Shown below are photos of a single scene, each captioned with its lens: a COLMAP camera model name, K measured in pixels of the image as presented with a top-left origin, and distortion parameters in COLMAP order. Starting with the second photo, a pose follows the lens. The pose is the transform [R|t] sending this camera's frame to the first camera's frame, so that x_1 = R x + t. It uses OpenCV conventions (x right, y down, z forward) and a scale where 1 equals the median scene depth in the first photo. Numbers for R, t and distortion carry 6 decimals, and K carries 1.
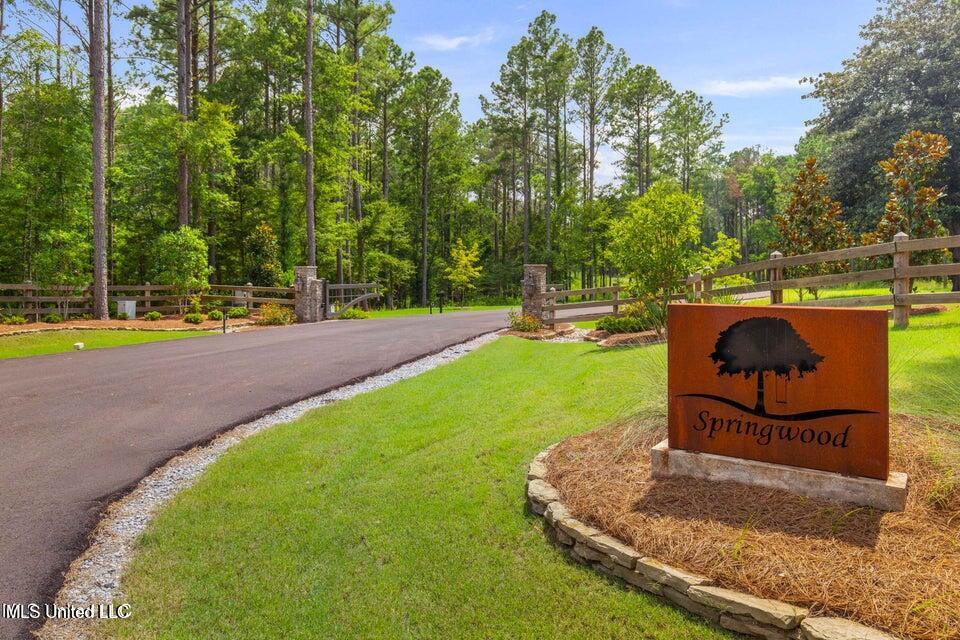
lens RADIAL K [[682.7, 0, 481.1], [0, 682.7, 289.5], [0, 0, 1]] dist [0.000375, -0.001440]
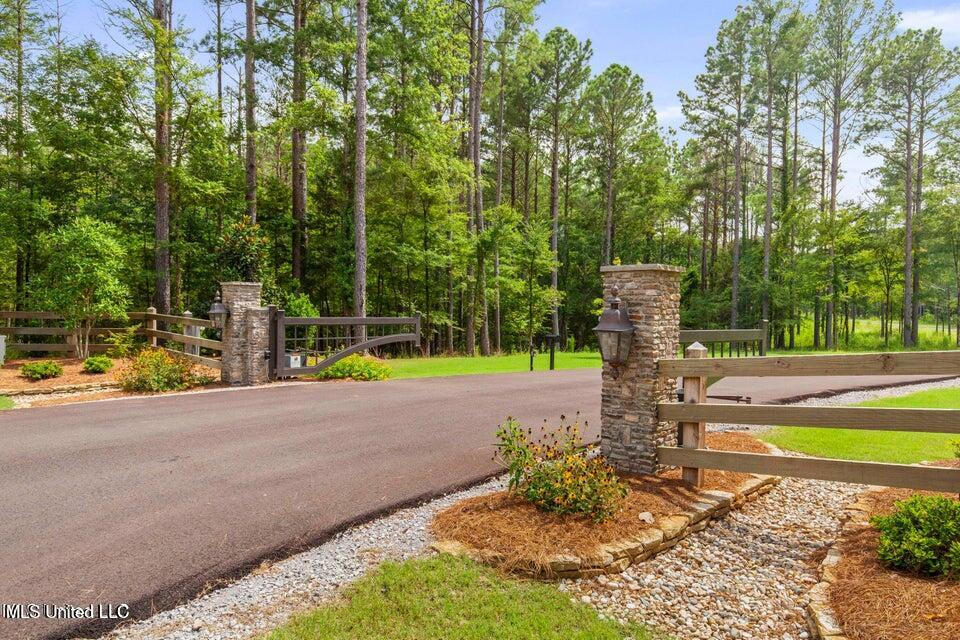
lens RADIAL K [[592.3, 0, 480.0], [0, 592.3, 320.0], [0, 0, 1]] dist [0.006391, 0.001820]
pose [[0.932773, 0.025990, -0.359527, 0.038741], [-0.028595, 0.999589, -0.001930, -0.003414], [0.359329, 0.012081, 0.933133, 0.257295]]
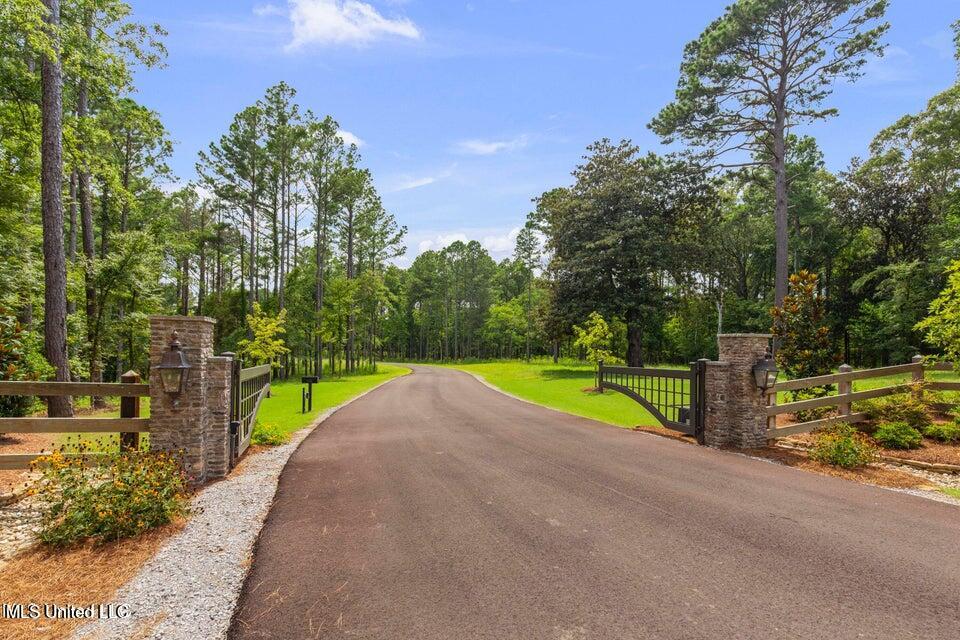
lens RADIAL K [[474.4, 0, 463.4], [0, 474.4, 350.9], [0, 0, 1]] dist [0.004671, 0.000821]
pose [[0.777121, 0.015972, 0.629148, -0.122828], [0.000545, 0.999660, -0.026052, -0.004360], [-0.629351, 0.020589, 0.776849, 0.301024]]
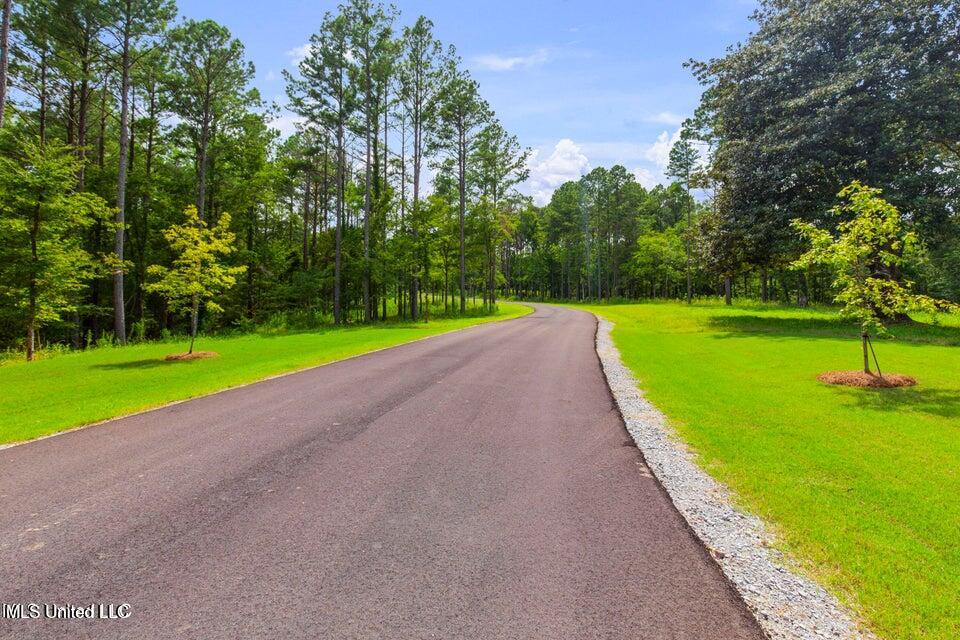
lens RADIAL K [[444.0, 0, 474.2], [0, 444.0, 260.6], [0, 0, 1]] dist [0.025153, -0.000001]
pose [[0.934942, 0.039060, 0.352645, 0.032163], [-0.006742, 0.995698, -0.092412, -0.006824], [-0.354738, 0.084022, 0.931183, 0.437529]]
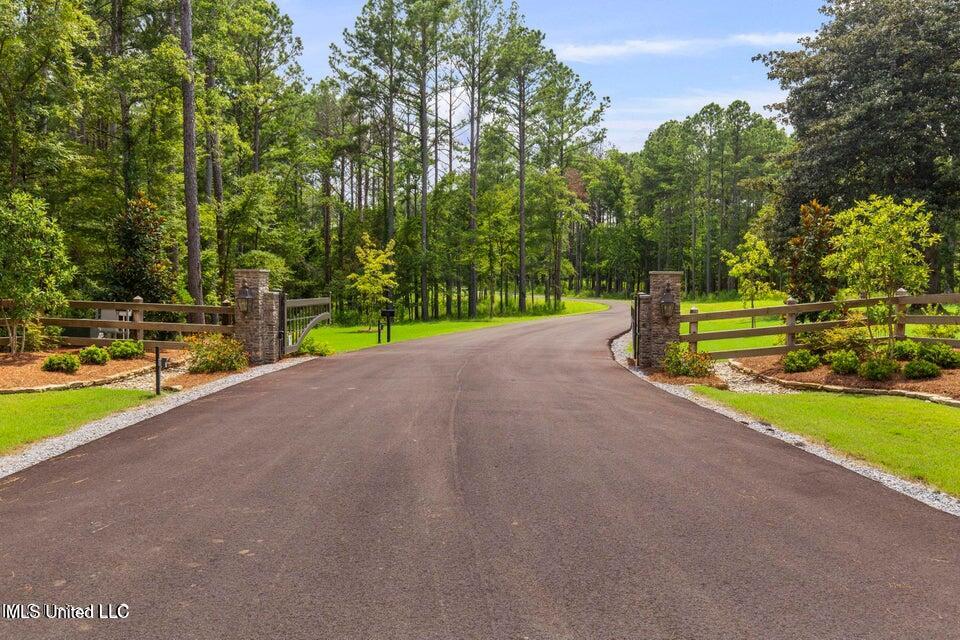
lens RADIAL K [[789.4, 0, 480.0], [0, 789.4, 320.0], [0, 0, 1]] dist [-0.004941, -0.000528]
pose [[0.951618, -0.006298, 0.307219, -0.115141], [-0.001524, 0.999681, 0.025213, -0.002989], [-0.307280, -0.024461, 0.951305, 0.118797]]
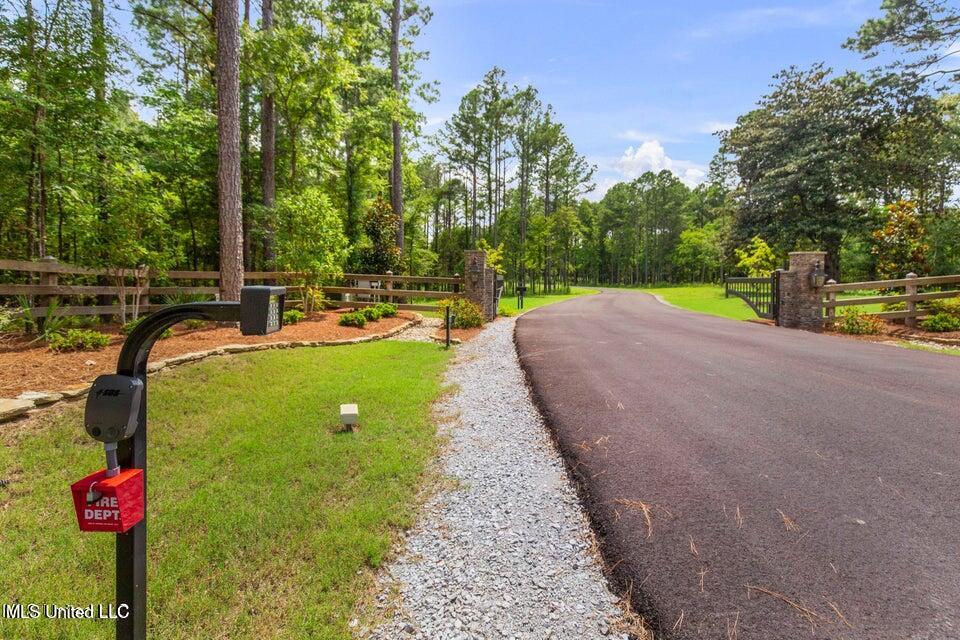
lens RADIAL K [[448.7, 0, 475.7], [0, 448.7, 278.8], [0, 0, 1]] dist [0.002580, 0.000170]
pose [[0.958917, 0.013436, 0.283368, -0.166300], [-0.007043, 0.999697, -0.023568, 0.004530], [-0.283598, 0.020604, 0.958722, 0.209856]]
